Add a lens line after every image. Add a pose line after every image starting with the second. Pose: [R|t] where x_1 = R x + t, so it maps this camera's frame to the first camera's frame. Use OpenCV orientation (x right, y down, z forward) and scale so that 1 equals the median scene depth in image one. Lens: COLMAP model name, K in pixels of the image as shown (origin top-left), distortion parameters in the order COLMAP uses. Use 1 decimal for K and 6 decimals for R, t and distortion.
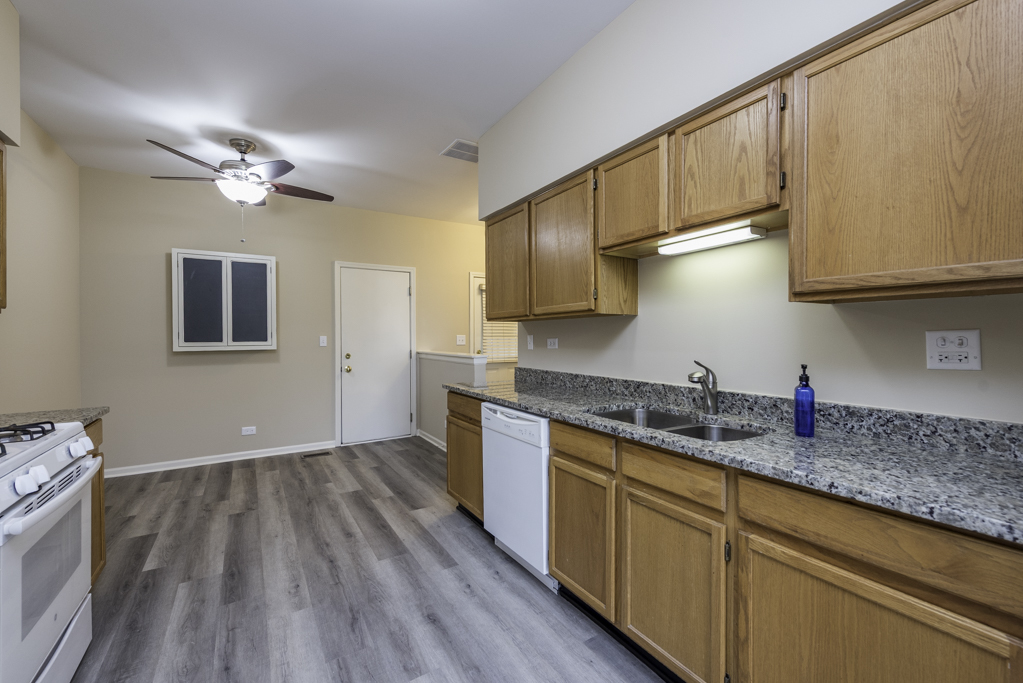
lens RADIAL K [[437.7, 0, 526.8], [0, 437.7, 342.3], [0, 0, 1]] dist [0.014656, -0.004210]
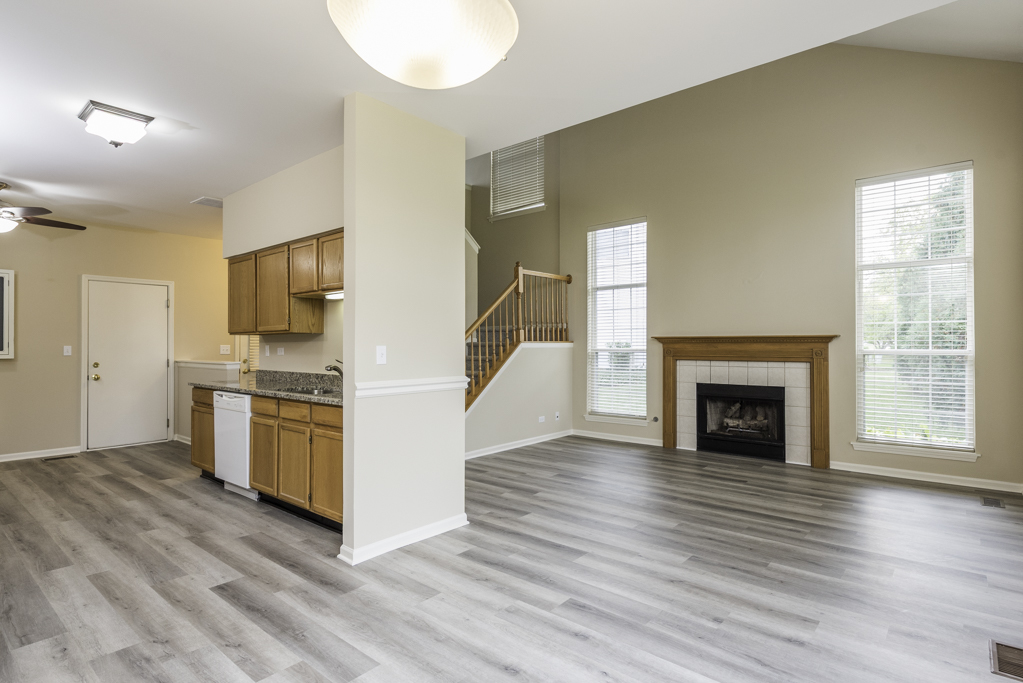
lens RADIAL K [[529.3, 0, 554.4], [0, 529.3, 341.2], [0, 0, 1]] dist [0.009738, -0.006077]
pose [[0.942296, 0.002688, 0.334771, 0.356352], [0.004797, 0.999757, -0.021531, 0.012696], [-0.334748, 0.021895, 0.942053, -1.007293]]
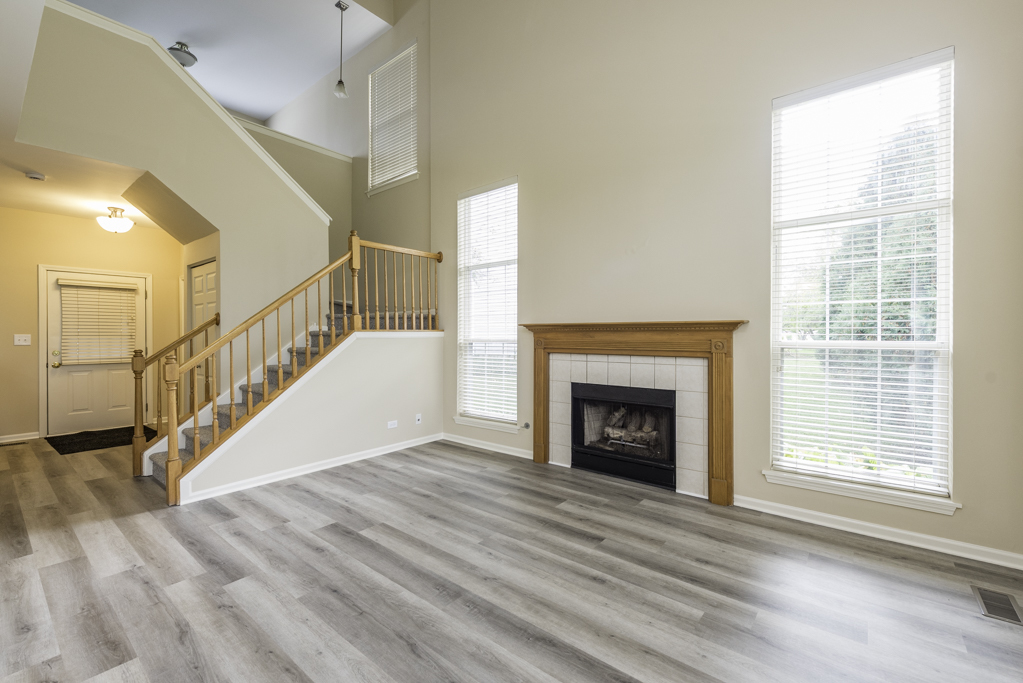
lens RADIAL K [[425.5, 0, 540.5], [0, 425.5, 337.5], [0, 0, 1]] dist [0.012064, -0.003068]
pose [[0.940297, -0.000733, 0.340355, 1.124780], [0.003746, 0.999959, -0.008197, 0.004934], [-0.340335, 0.008982, 0.940261, -0.372057]]
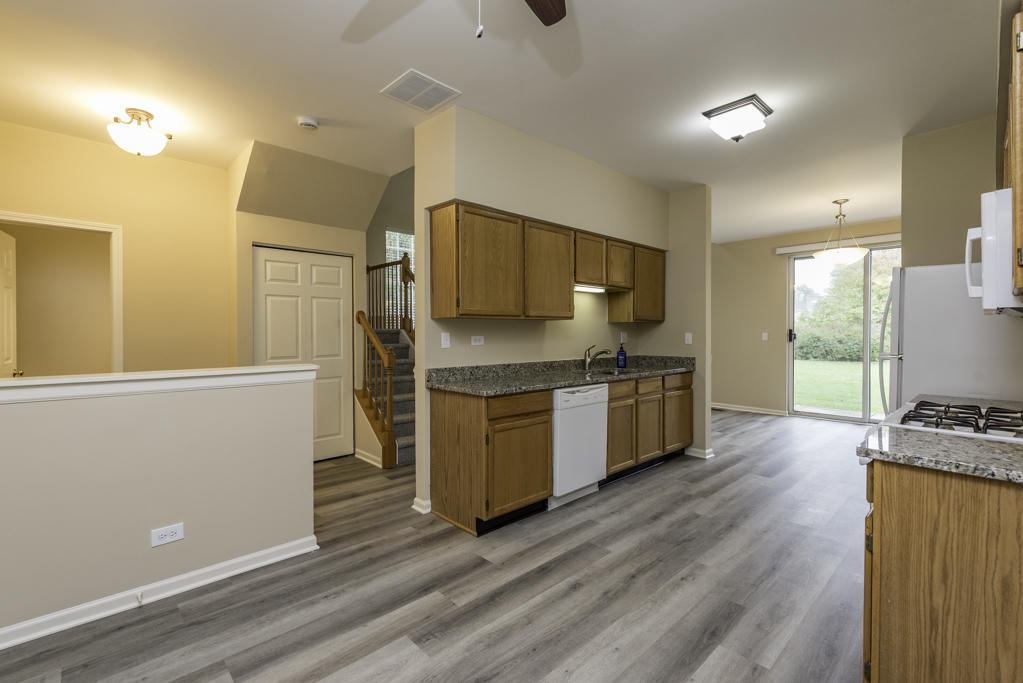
lens RADIAL K [[437.7, 0, 509.3], [0, 437.7, 337.9], [0, 0, 1]] dist [0.014656, -0.004210]
pose [[-0.176096, -0.011308, 0.984308, -1.164955], [0.013307, 0.999815, 0.013866, -0.019954], [-0.984283, 0.015540, -0.175913, 1.260733]]
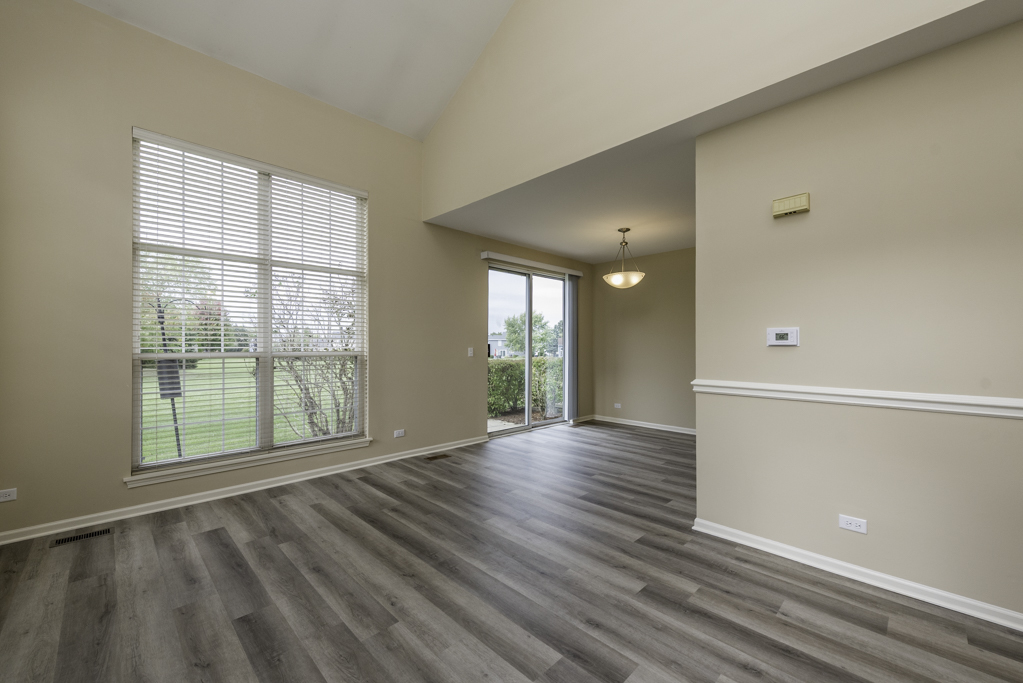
lens RADIAL K [[404.9, 0, 531.3], [0, 404.9, 351.3], [0, 0, 1]] dist [0.009449, -0.000554]
pose [[-0.976548, 0.004521, -0.215253, 1.241997], [-0.001126, 0.999659, 0.026104, -0.030419], [0.215298, 0.025734, -0.976209, 1.299941]]
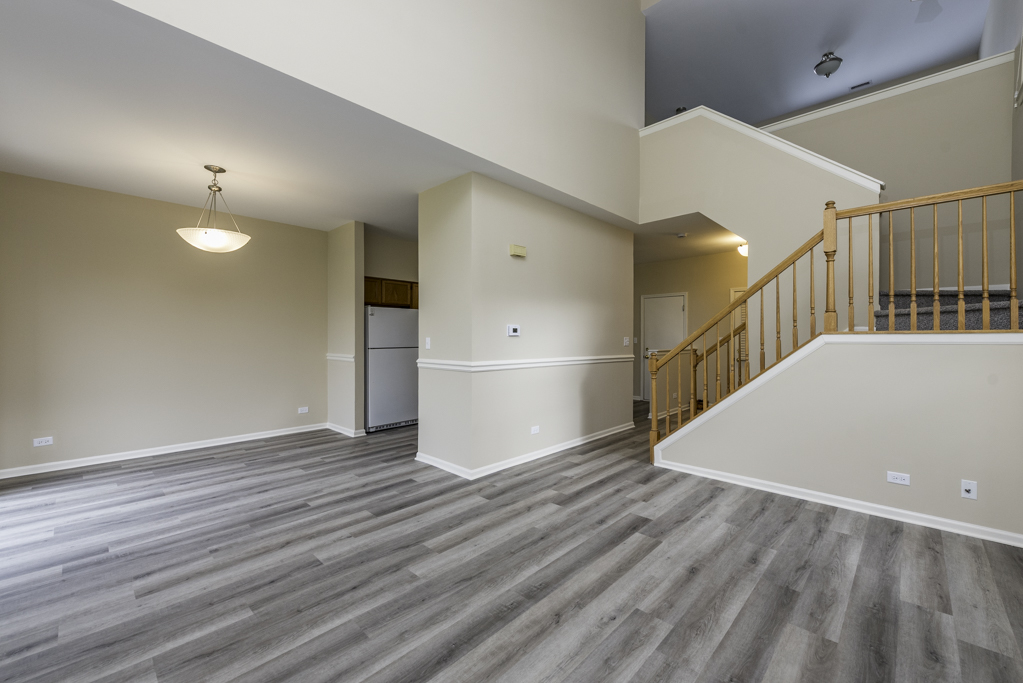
lens RADIAL K [[425.5, 0, 511.2], [0, 425.5, 339.9], [0, 0, 1]] dist [0.012064, -0.003068]
pose [[0.221861, 0.011799, -0.975007, 1.991609], [-0.016361, 0.999831, 0.008377, -0.016435], [0.974941, 0.014094, 0.222016, 0.187847]]
